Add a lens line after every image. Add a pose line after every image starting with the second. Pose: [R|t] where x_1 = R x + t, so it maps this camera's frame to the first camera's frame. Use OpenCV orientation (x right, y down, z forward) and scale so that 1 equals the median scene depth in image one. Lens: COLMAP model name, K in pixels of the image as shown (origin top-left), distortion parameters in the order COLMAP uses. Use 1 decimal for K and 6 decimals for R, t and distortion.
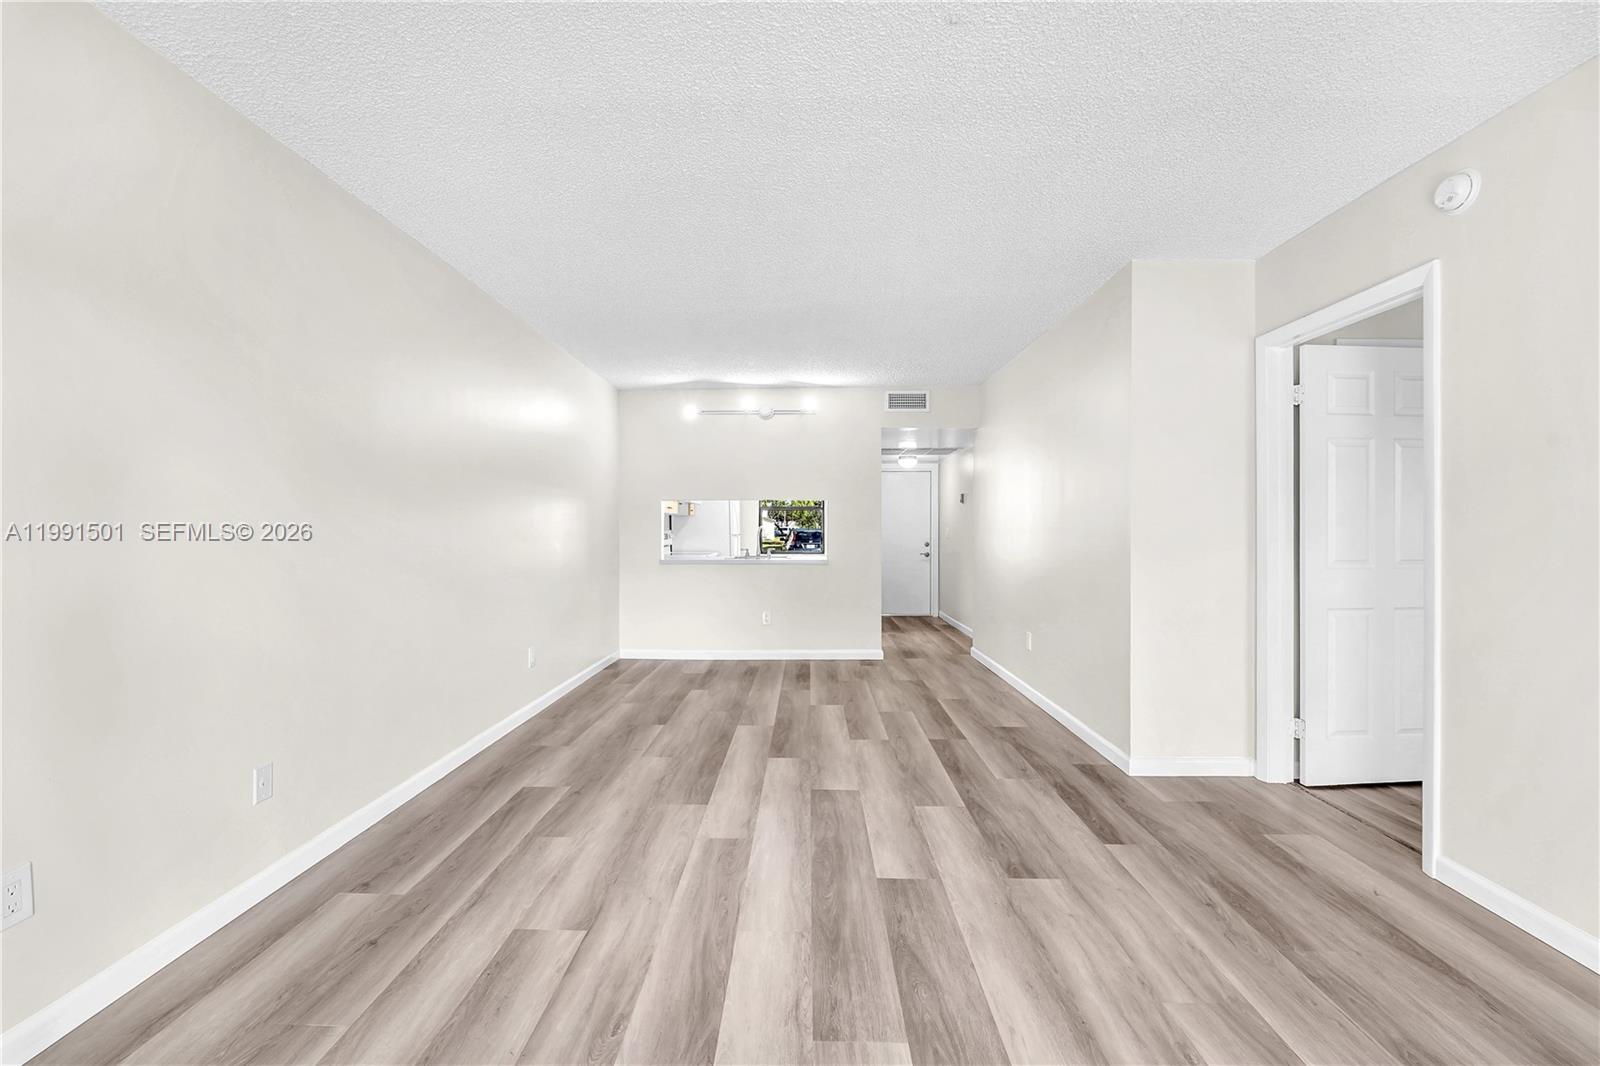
lens RADIAL K [[667.7, 0, 796.9], [0, 667.7, 532.6], [0, 0, 1]] dist [-0.011089, -0.005681]
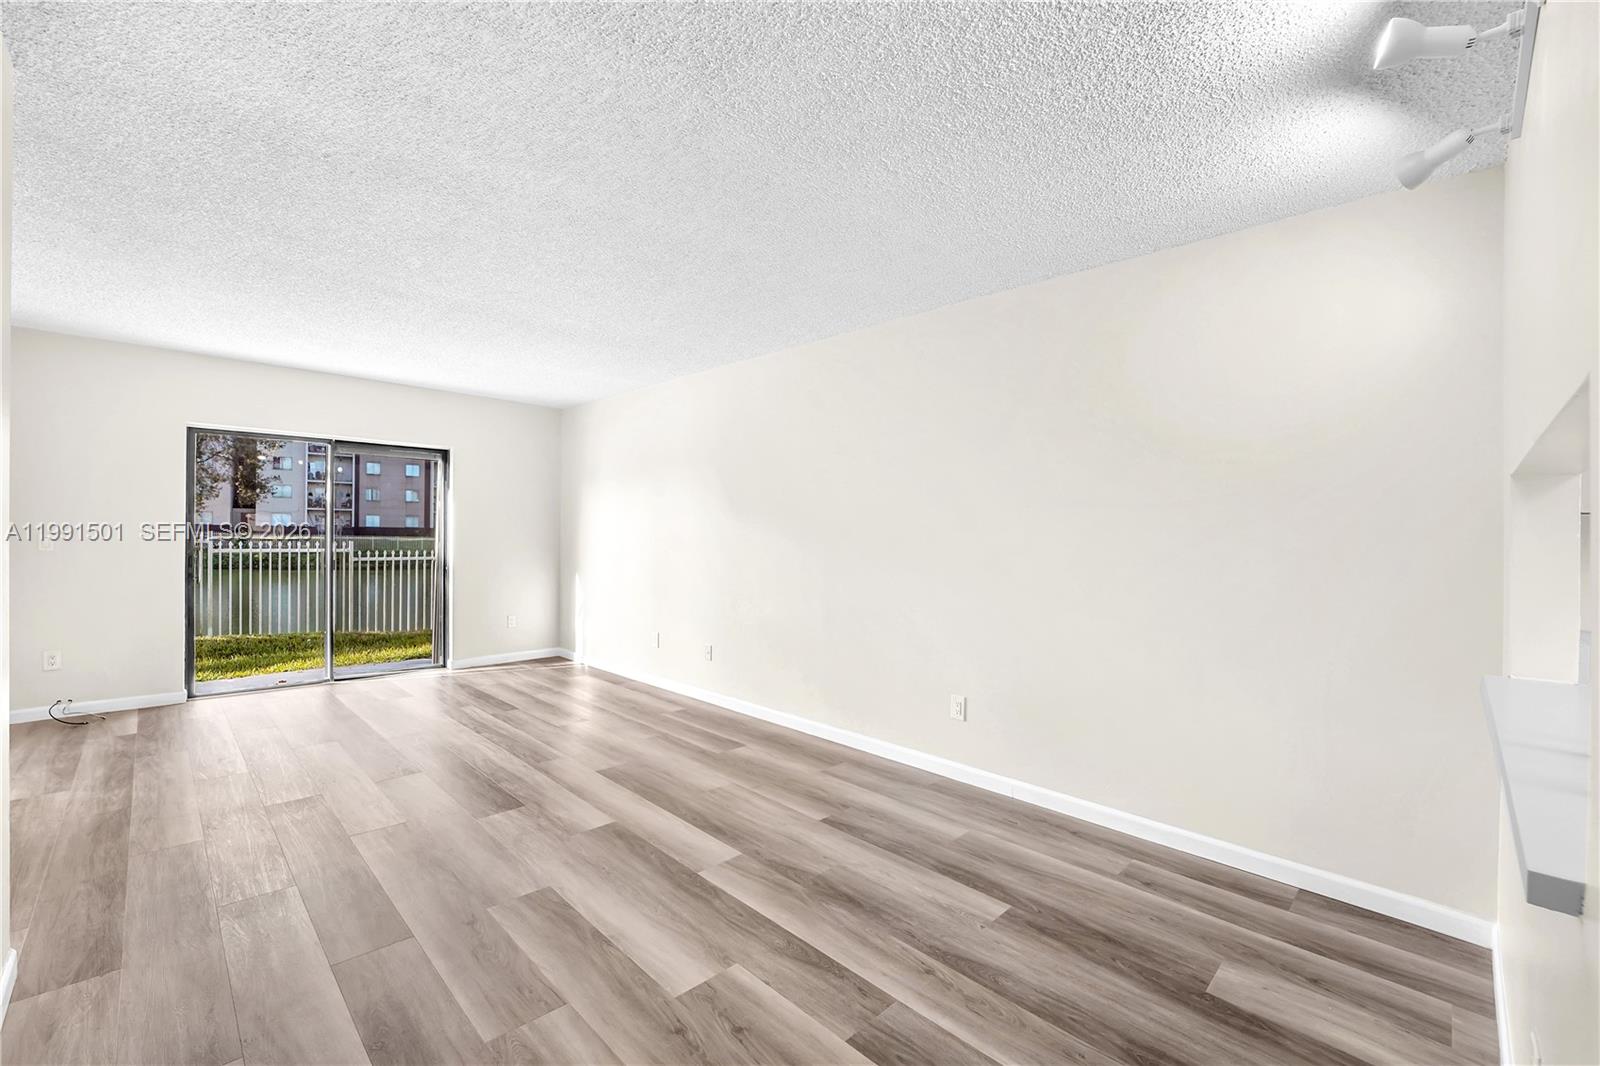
lens RADIAL K [[667.7, 0, 796.9], [0, 667.7, 532.6], [0, 0, 1]] dist [-0.011089, -0.005681]
pose [[-0.697659, -0.012075, -0.716328, 0.507876], [-0.019362, 0.999811, 0.002004, -0.038865], [0.716168, 0.015267, -0.697761, 2.204096]]
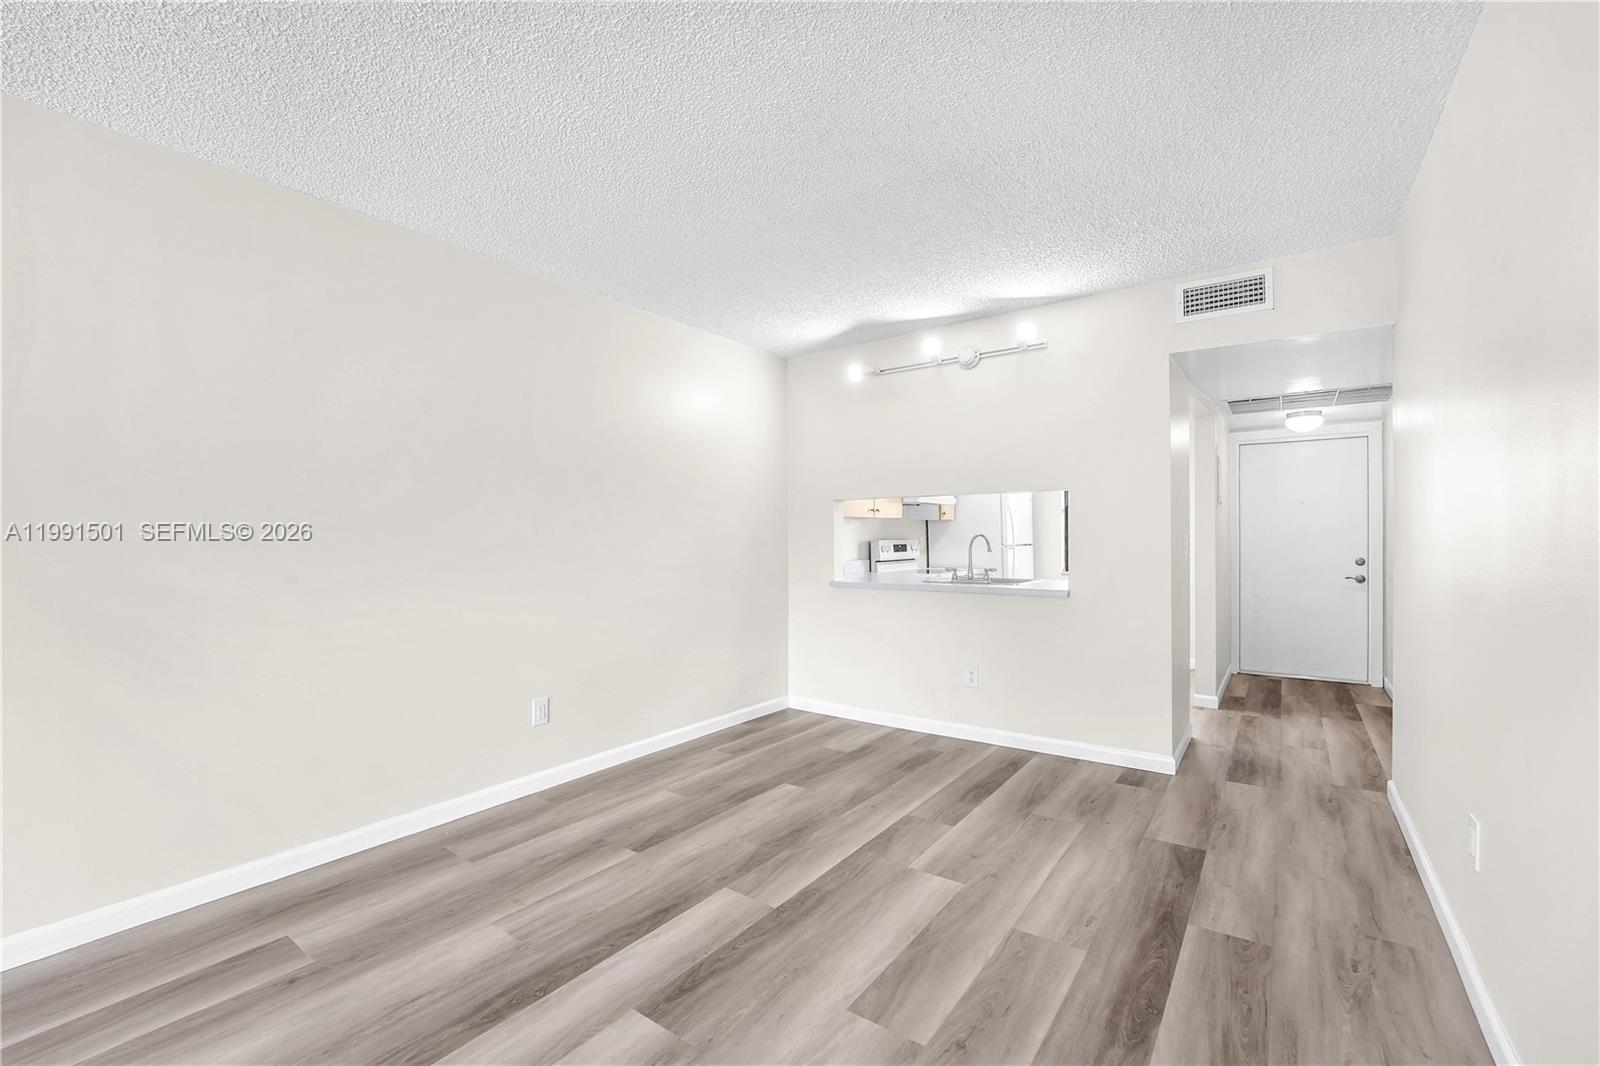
lens RADIAL K [[667.7, 0, 796.9], [0, 667.7, 532.6], [0, 0, 1]] dist [-0.011089, -0.005681]
pose [[0.817839, -0.011589, -0.575331, 0.430747], [0.004691, 0.999898, -0.013471, -0.008013], [0.575429, 0.008318, 0.817810, 0.846875]]
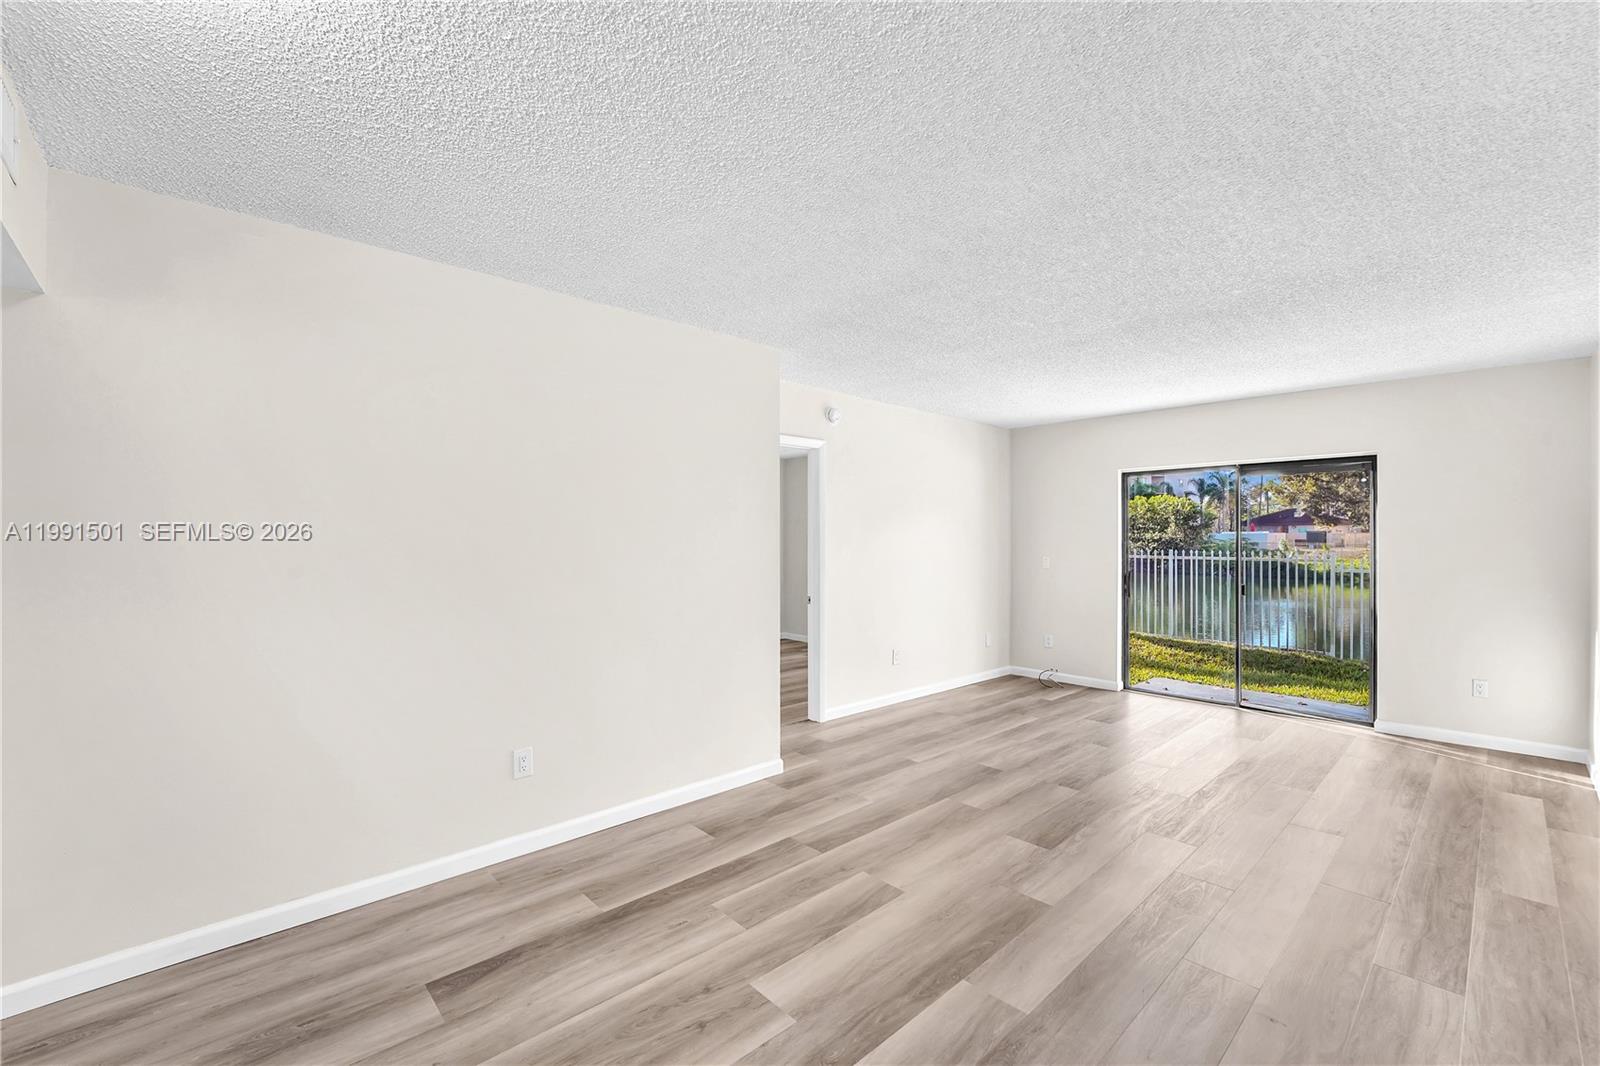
lens RADIAL K [[667.7, 0, 796.9], [0, 667.7, 532.6], [0, 0, 1]] dist [-0.011089, -0.005681]
pose [[-0.690112, 0.003191, 0.723695, -0.470196], [0.002803, 0.999995, -0.001736, -0.082407], [-0.723697, 0.000830, -0.690118, 2.143672]]
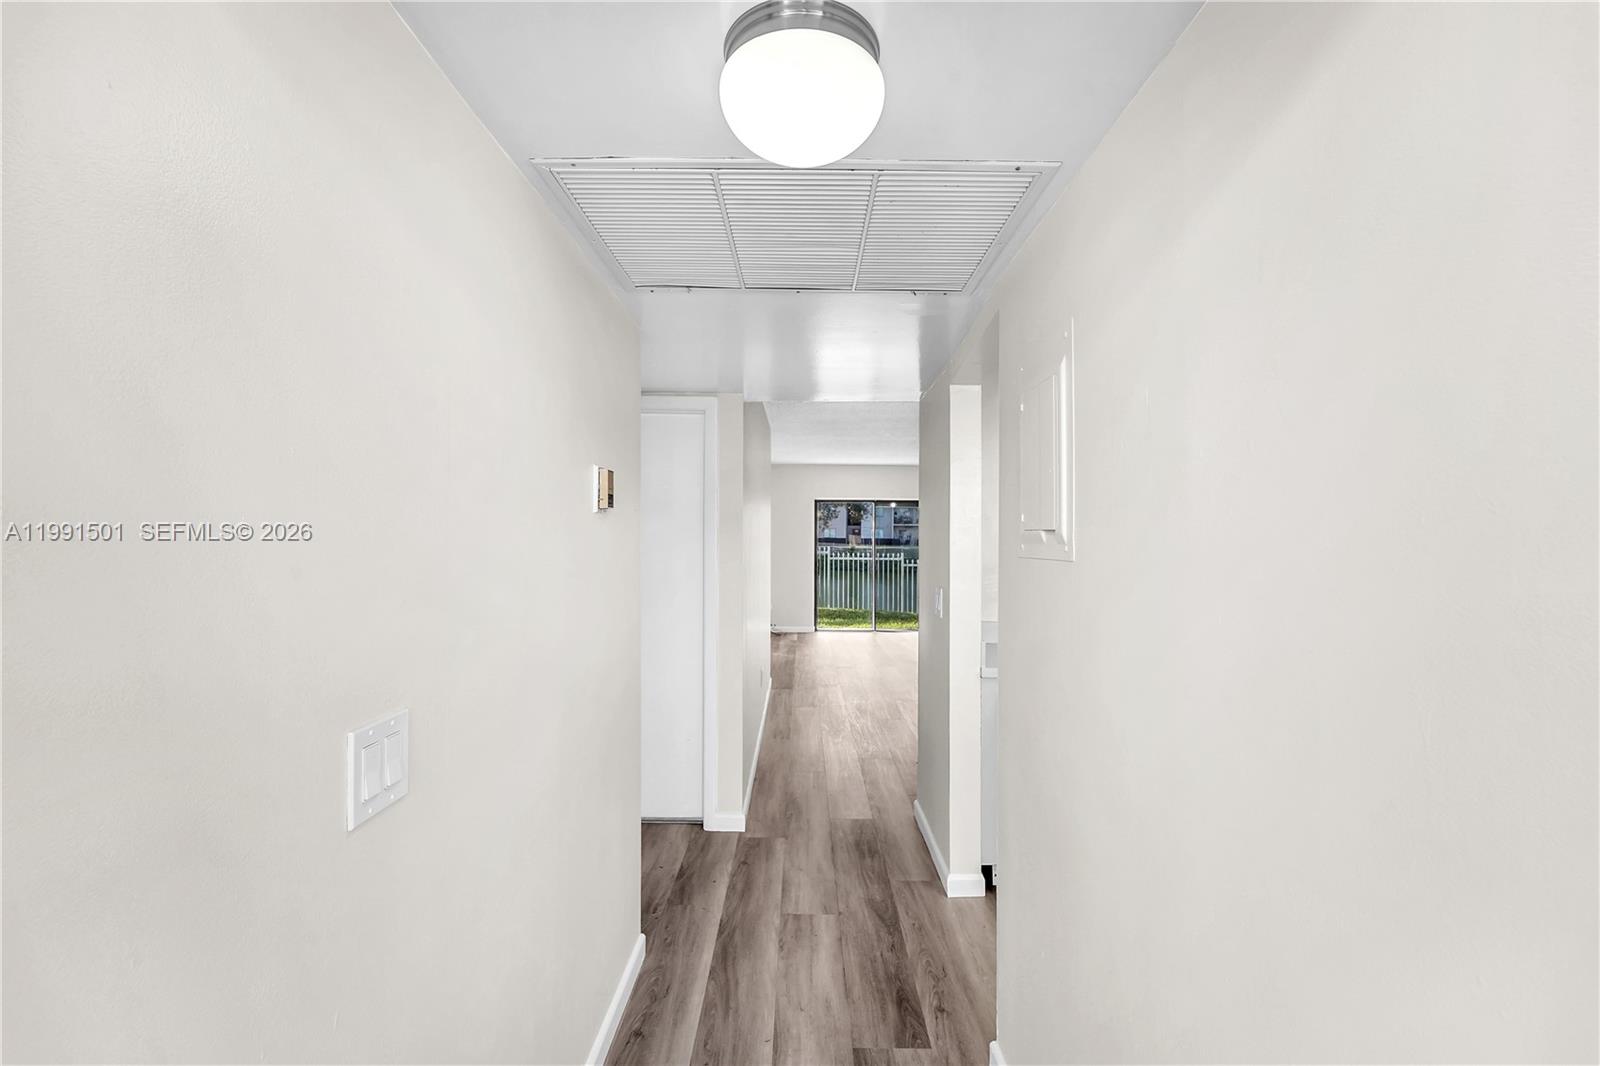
lens RADIAL K [[667.7, 0, 796.9], [0, 667.7, 532.6], [0, 0, 1]] dist [-0.011089, -0.005681]
pose [[-0.999896, -0.007093, -0.012594, 0.528193], [-0.007088, 0.999975, -0.000407, -0.101390], [0.012597, -0.000317, -0.999921, 3.452326]]
